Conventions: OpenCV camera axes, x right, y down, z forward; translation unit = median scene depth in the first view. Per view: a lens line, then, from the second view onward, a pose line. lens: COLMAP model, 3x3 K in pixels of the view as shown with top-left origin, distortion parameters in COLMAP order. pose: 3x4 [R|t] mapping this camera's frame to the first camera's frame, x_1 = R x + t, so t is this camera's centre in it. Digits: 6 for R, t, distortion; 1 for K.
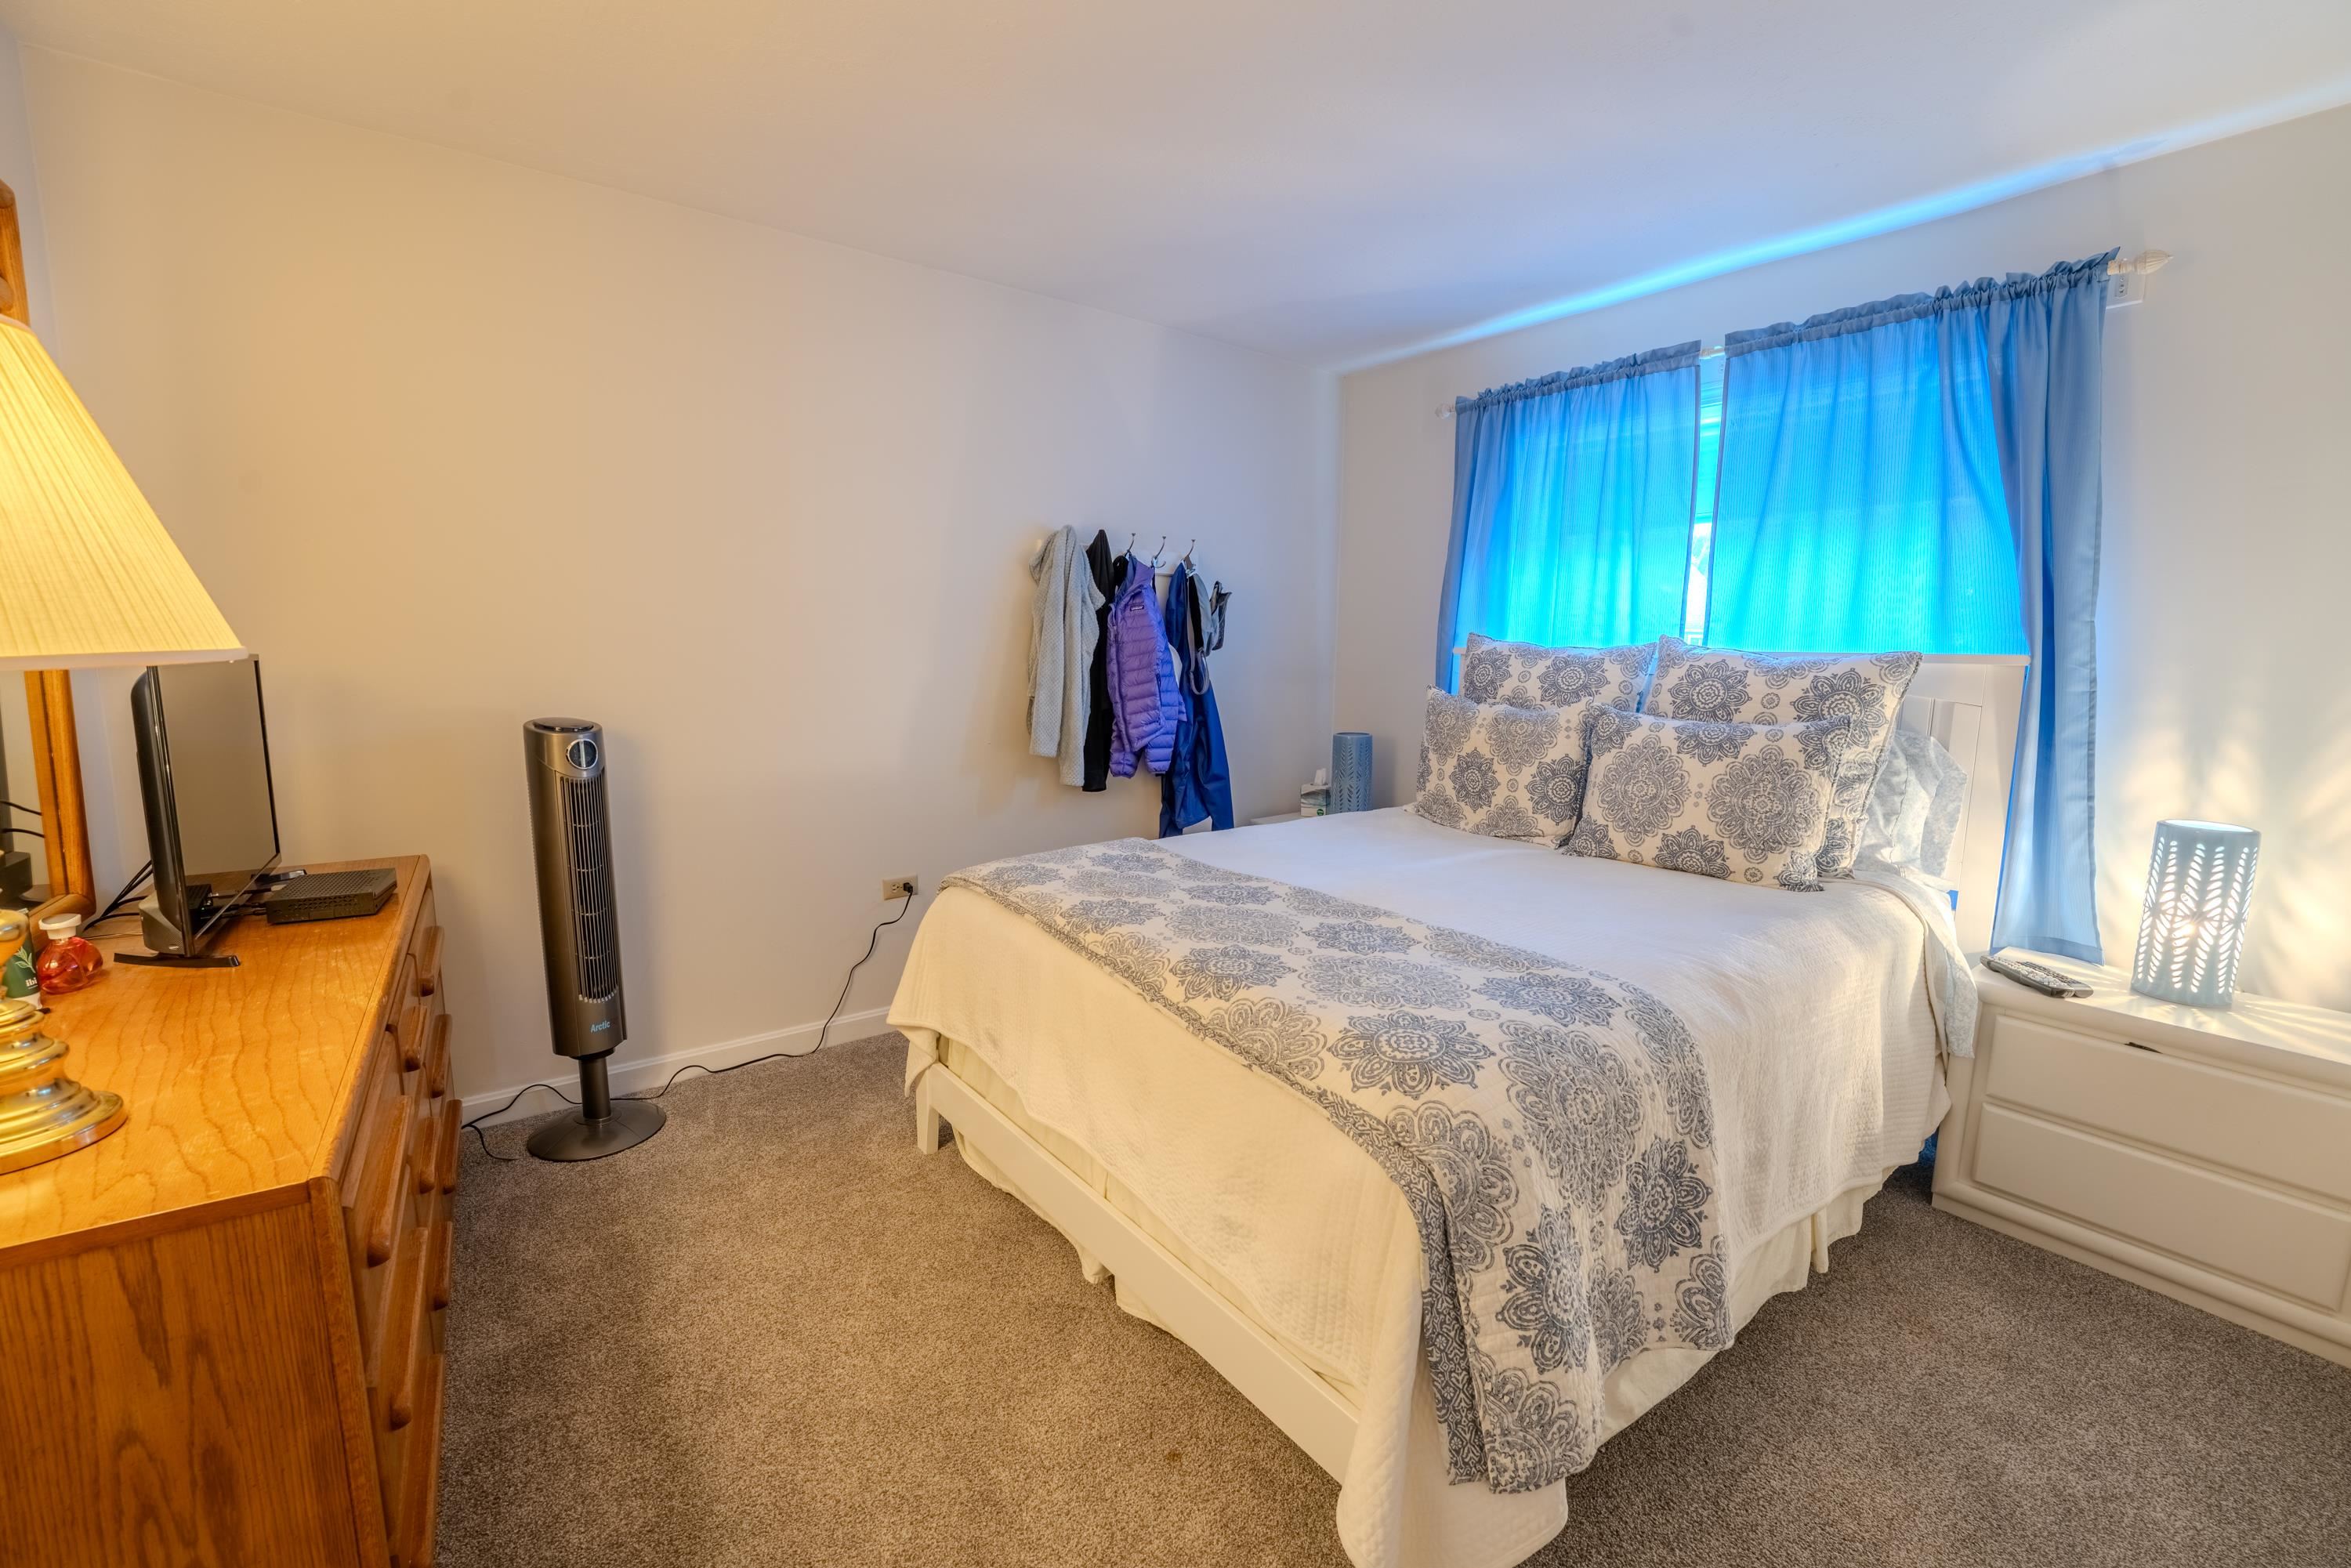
lens RADIAL K [[942.6, 0, 1175.5], [0, 942.6, 784.0], [0, 0, 1]] dist [-0.019203, 0.000217]
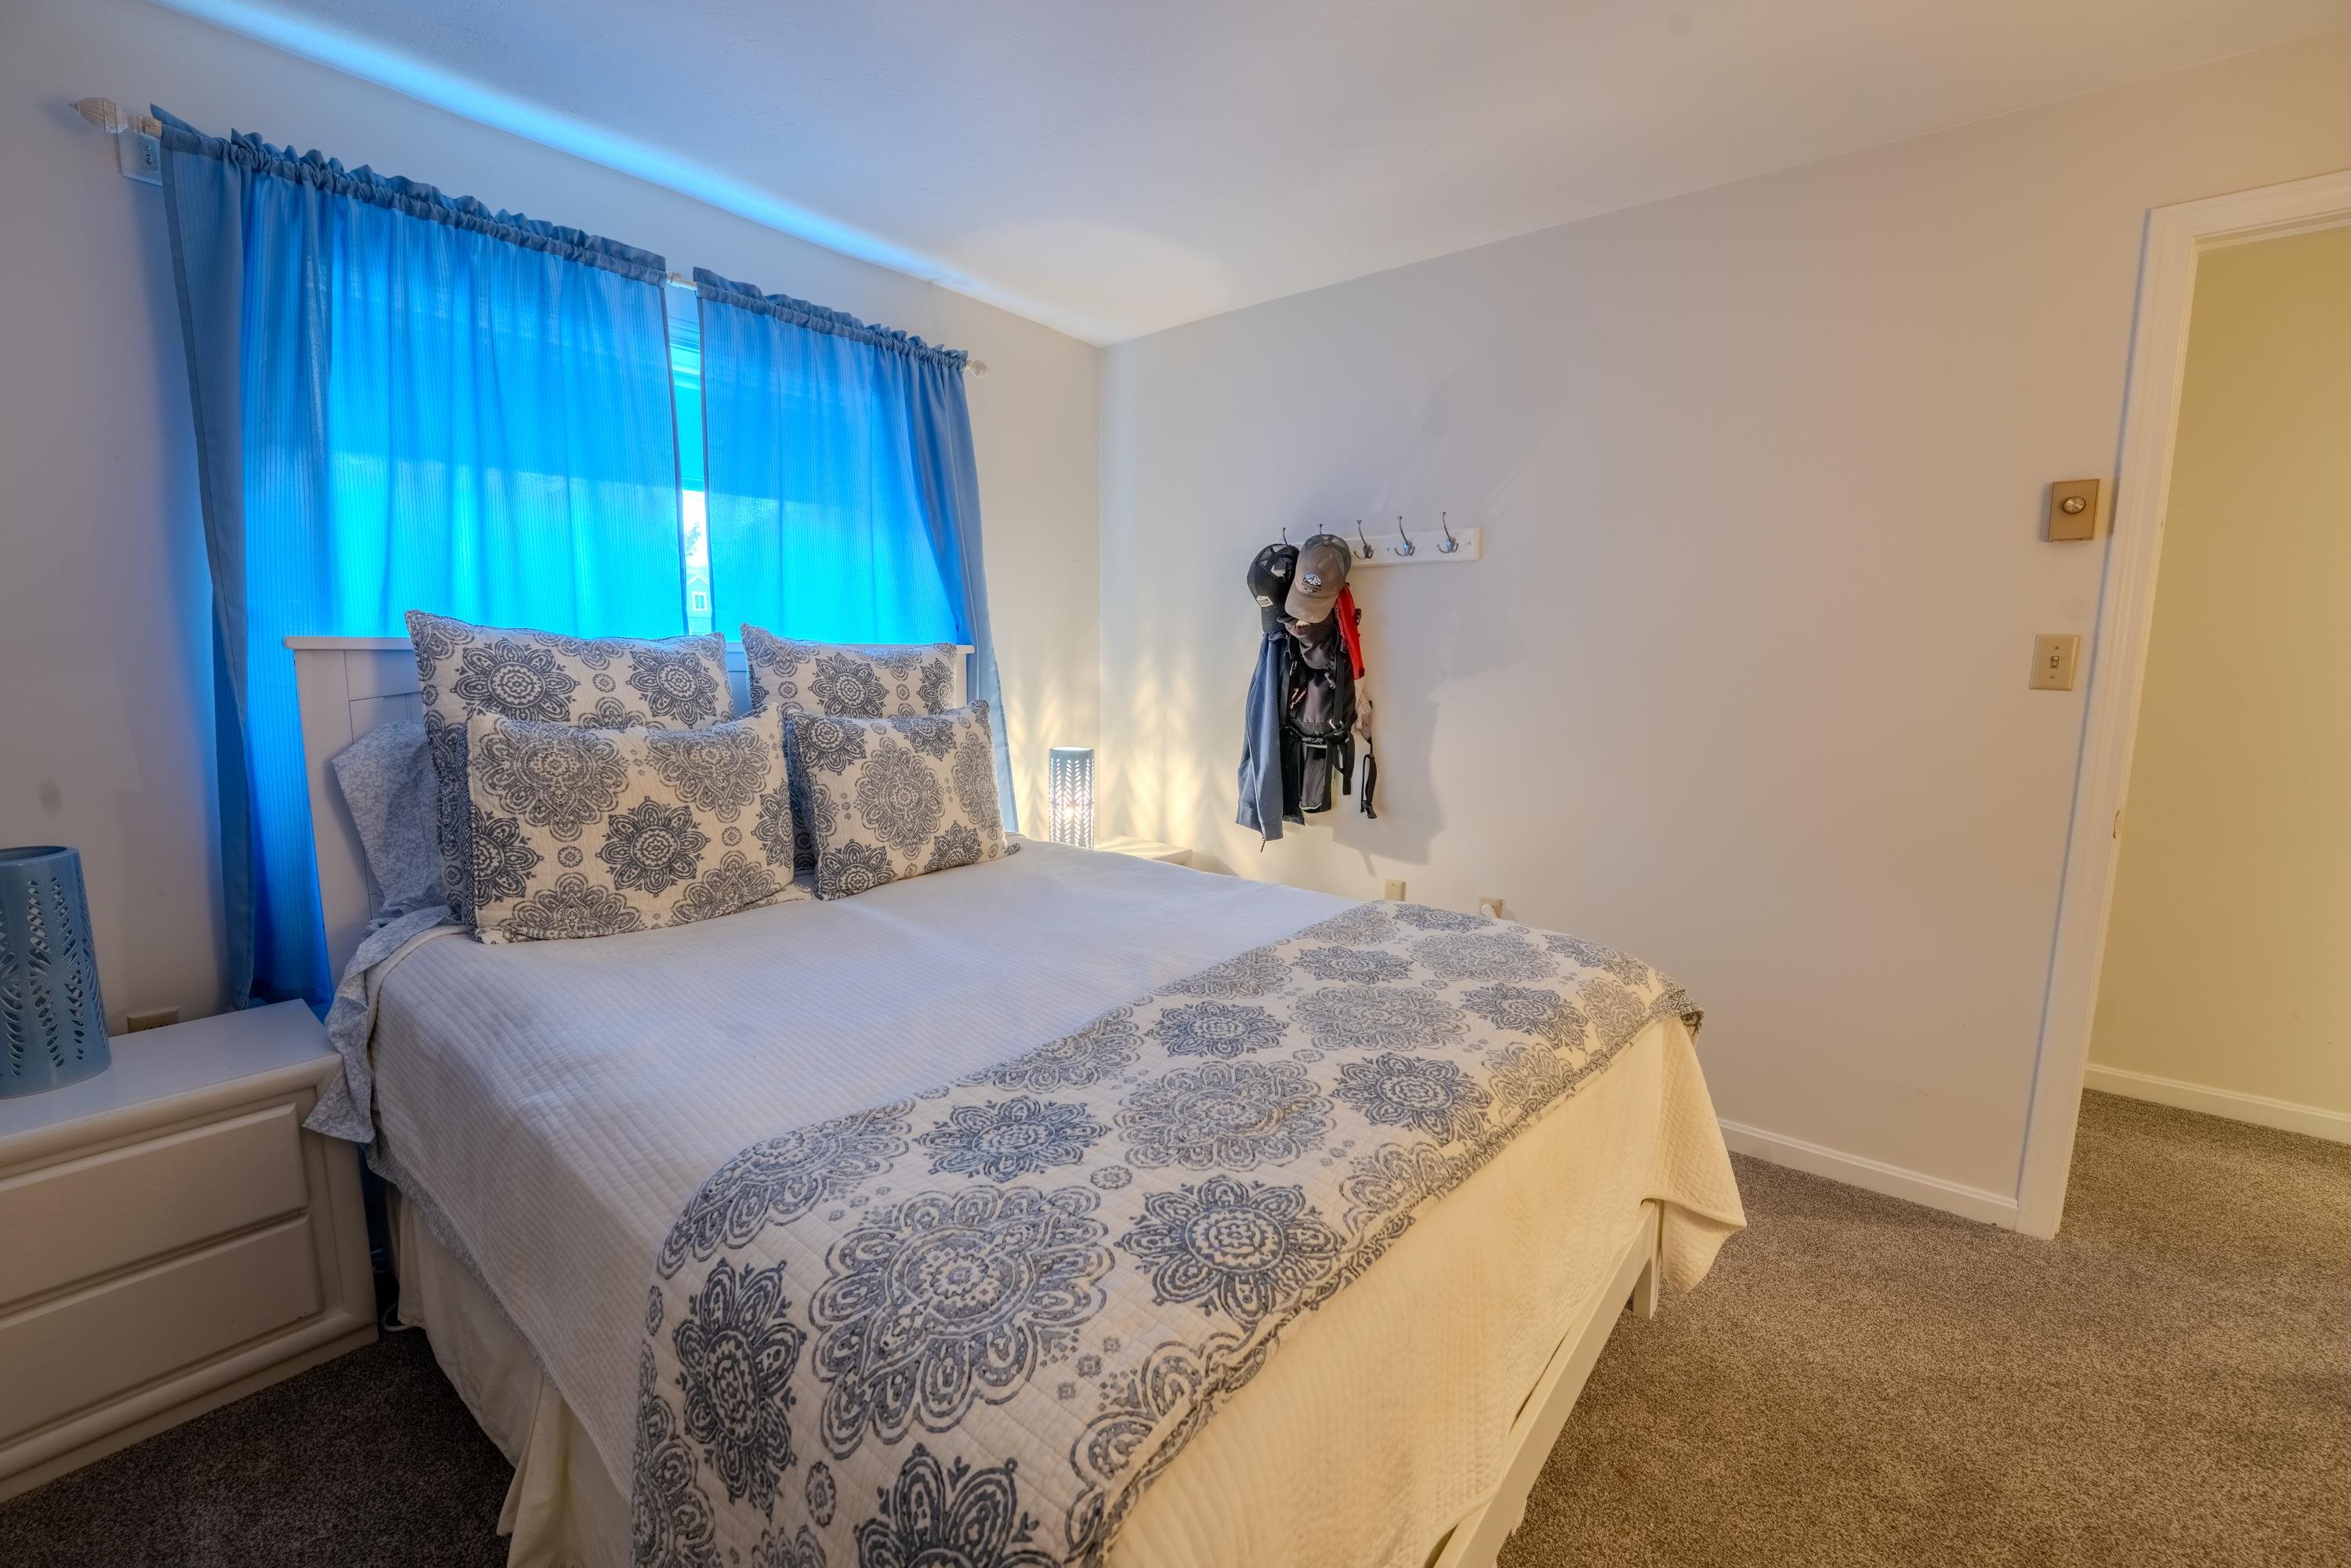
lens RADIAL K [[942.6, 0, 1175.5], [0, 942.6, 784.0], [0, 0, 1]] dist [-0.019203, 0.000217]
pose [[-0.220758, -0.150055, 0.963716, -0.426770], [0.128544, 0.974999, 0.181257, -0.134636], [-0.966821, 0.163894, -0.195950, 0.899003]]
